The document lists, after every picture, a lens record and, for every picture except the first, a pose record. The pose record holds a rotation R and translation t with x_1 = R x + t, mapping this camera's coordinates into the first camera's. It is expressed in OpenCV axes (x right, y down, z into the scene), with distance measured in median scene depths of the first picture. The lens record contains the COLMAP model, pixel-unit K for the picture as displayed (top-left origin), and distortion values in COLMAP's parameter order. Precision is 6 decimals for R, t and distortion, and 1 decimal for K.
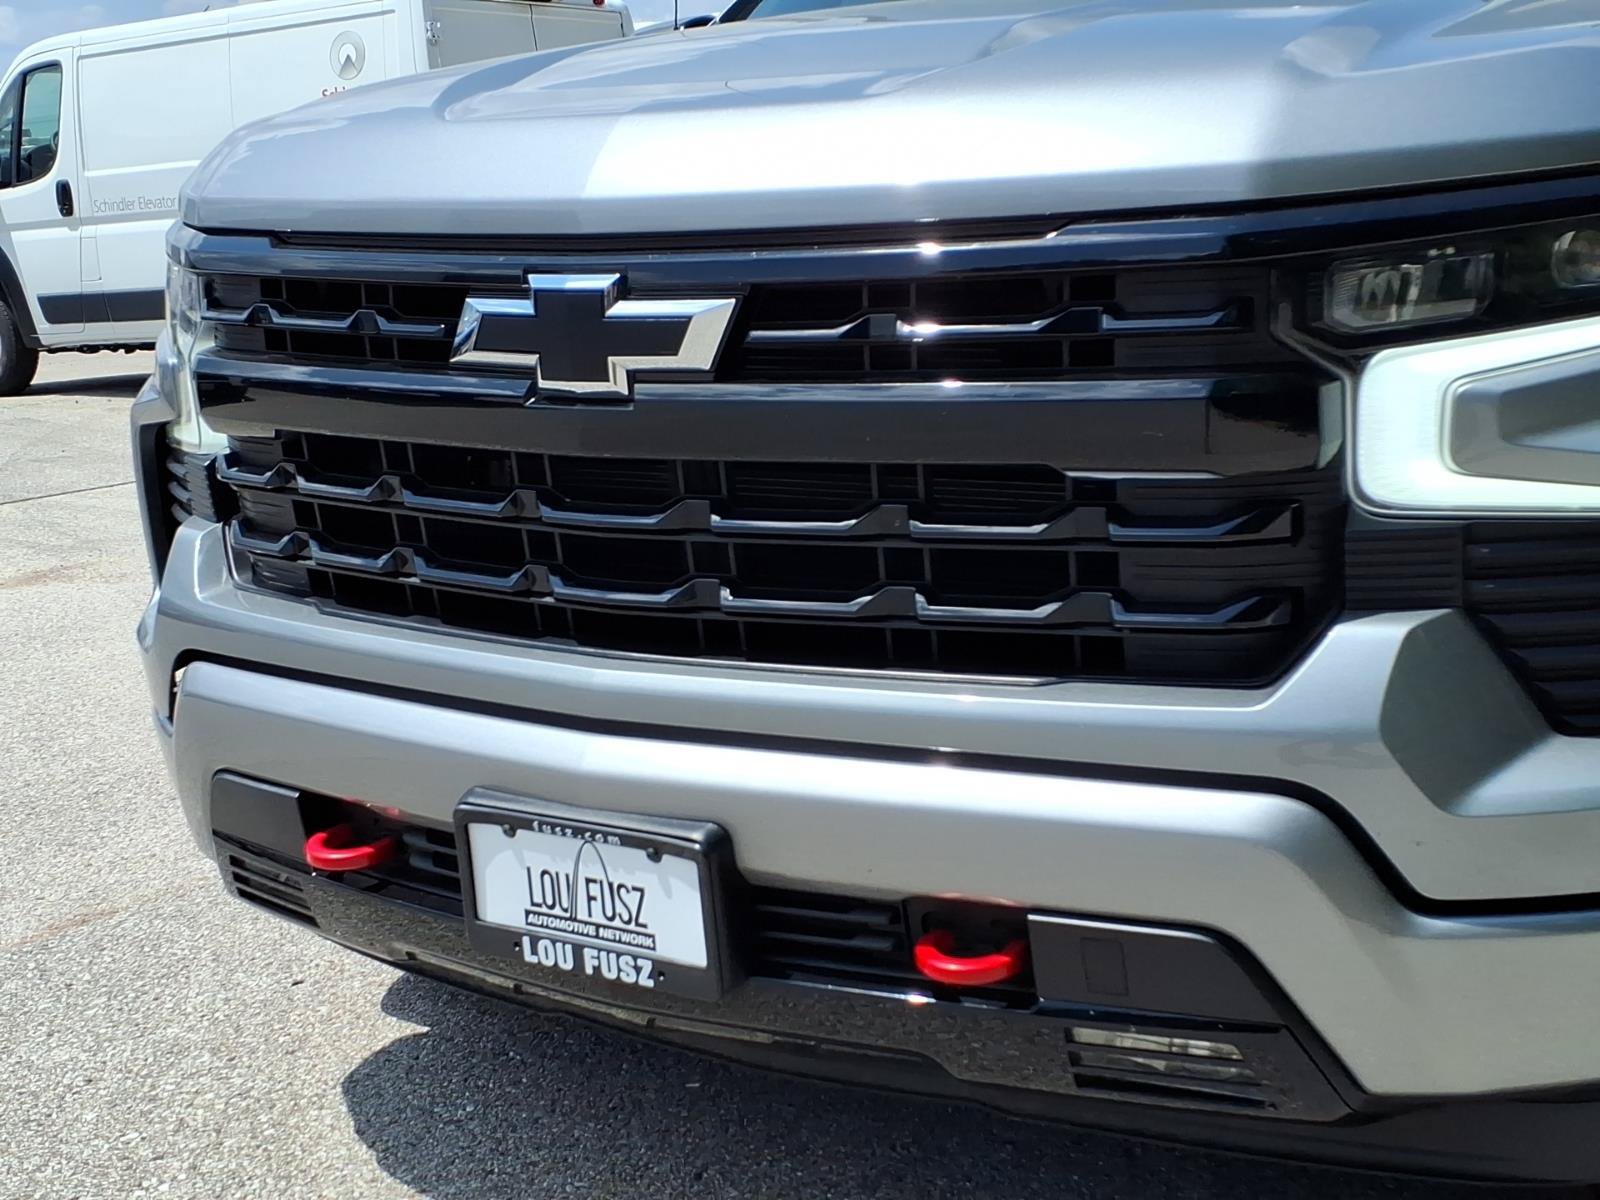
lens RADIAL K [[2254.8, 0, 798.9], [0, 2254.8, 627.9], [0, 0, 1]] dist [0.343163, -1.786284]
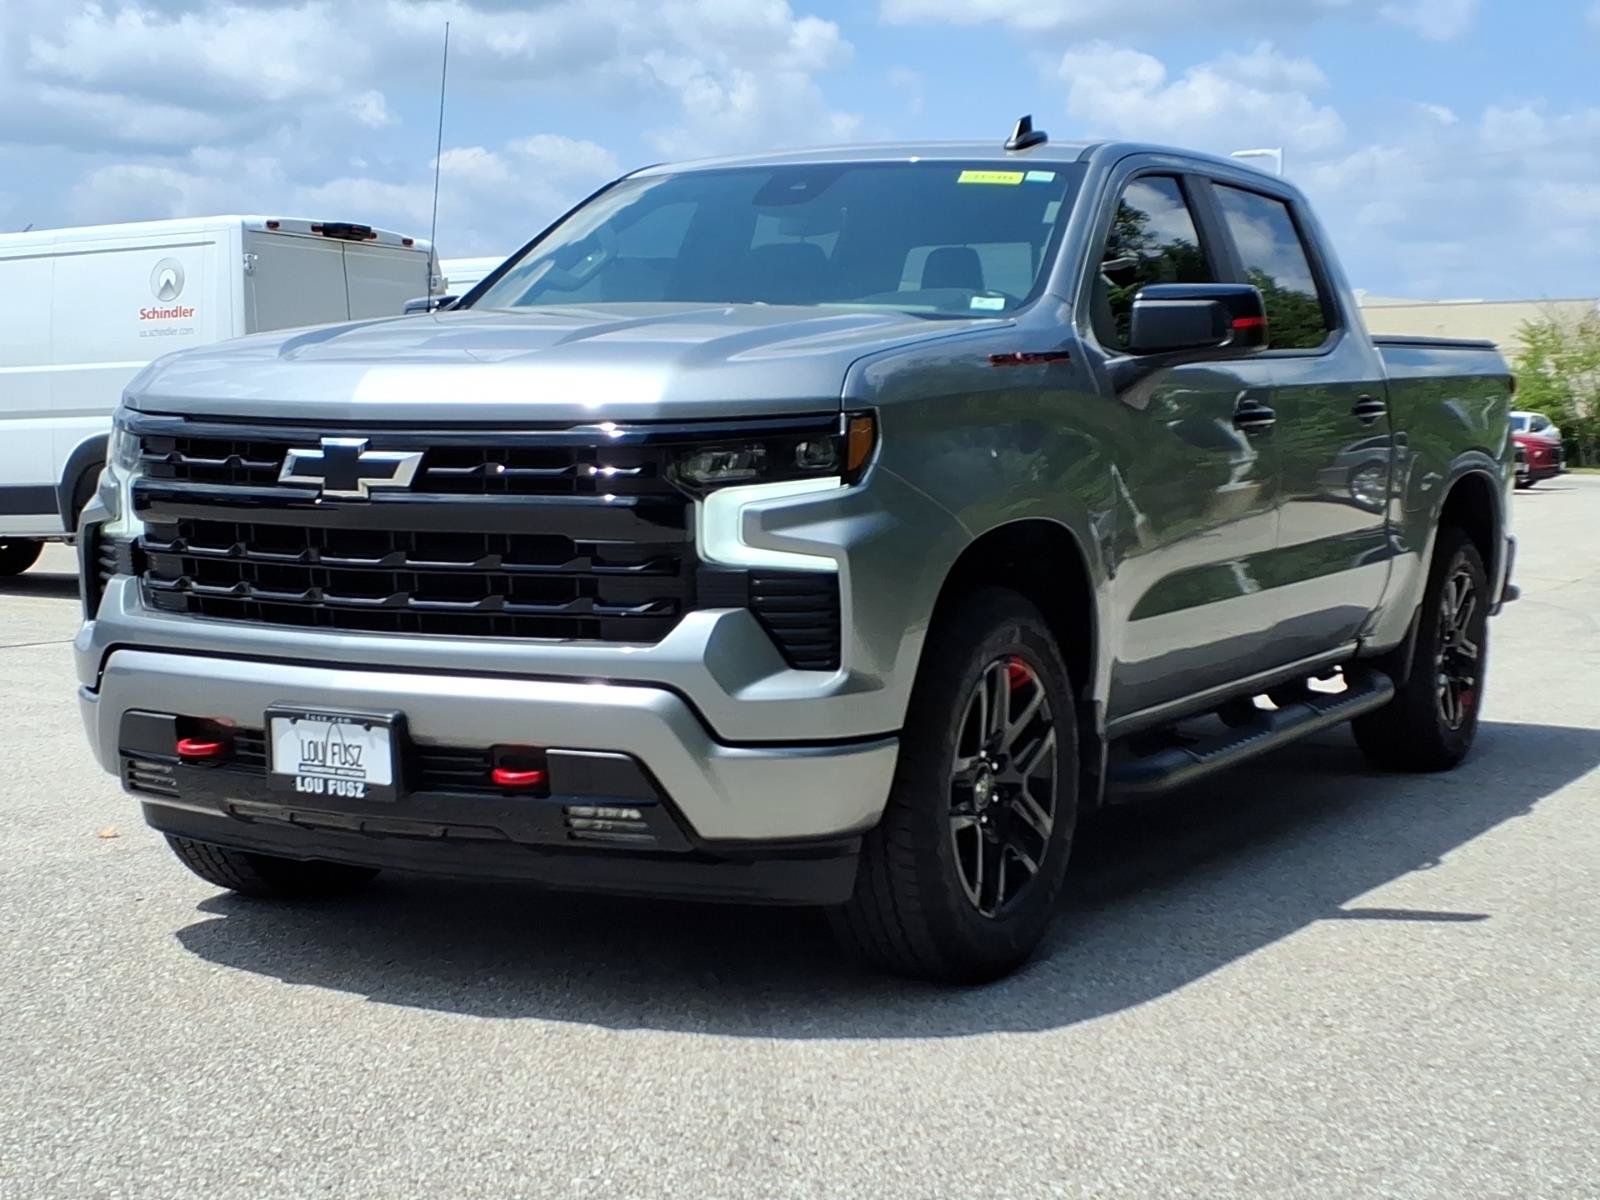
lens RADIAL K [[2724.3, 0, 838.0], [0, 2724.3, 602.1], [0, 0, 1]] dist [0.227139, -1.073423]
pose [[0.996336, 0.046048, 0.072065, 0.164380], [-0.036276, 0.990655, -0.131476, 0.284295], [-0.077445, 0.128380, 0.988696, -1.384679]]
